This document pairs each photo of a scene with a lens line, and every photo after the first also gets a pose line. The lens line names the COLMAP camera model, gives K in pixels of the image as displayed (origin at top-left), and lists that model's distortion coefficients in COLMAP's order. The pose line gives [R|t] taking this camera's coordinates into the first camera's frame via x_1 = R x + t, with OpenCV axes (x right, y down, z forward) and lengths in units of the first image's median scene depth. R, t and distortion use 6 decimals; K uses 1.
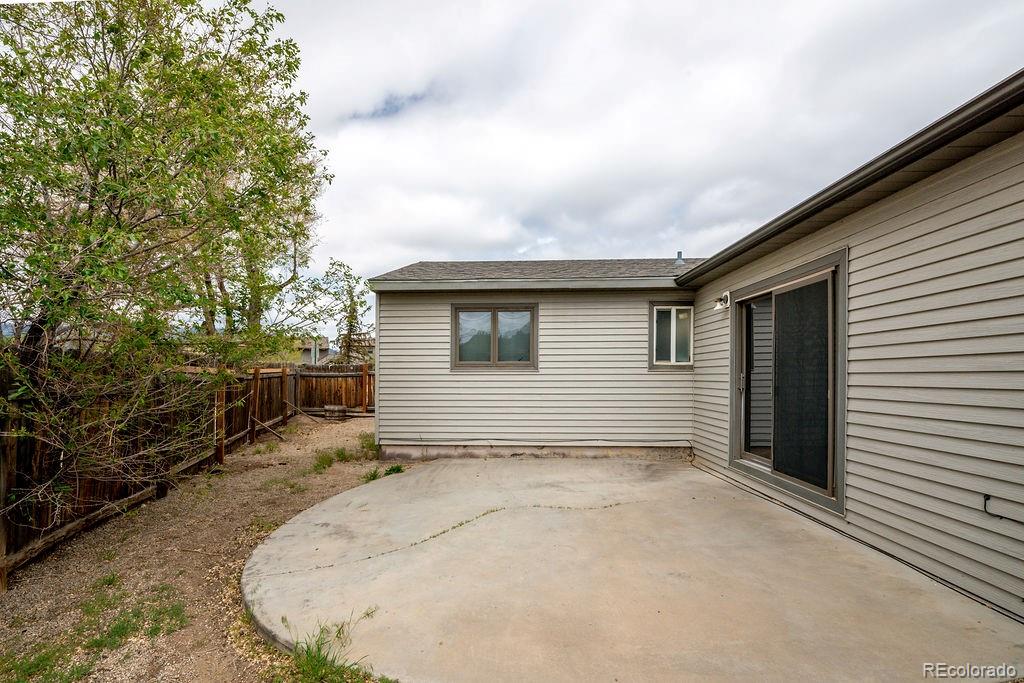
lens RADIAL K [[427.8, 0, 508.2], [0, 427.8, 376.8], [0, 0, 1]] dist [-0.016003, -0.000446]
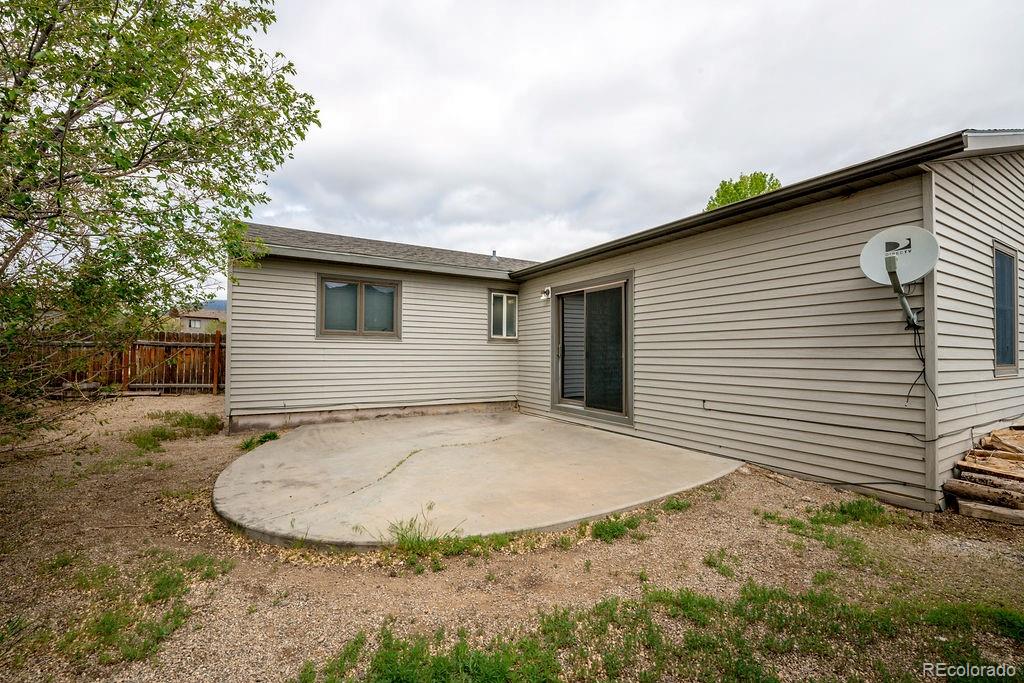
lens RADIAL K [[423.6, 0, 499.3], [0, 423.6, 344.8], [0, 0, 1]] dist [-0.002338, -0.000145]
pose [[0.850426, 0.021916, 0.525638, -0.313918], [-0.007183, 0.999522, -0.030053, 0.031102], [-0.526045, 0.021783, 0.850177, -0.096105]]
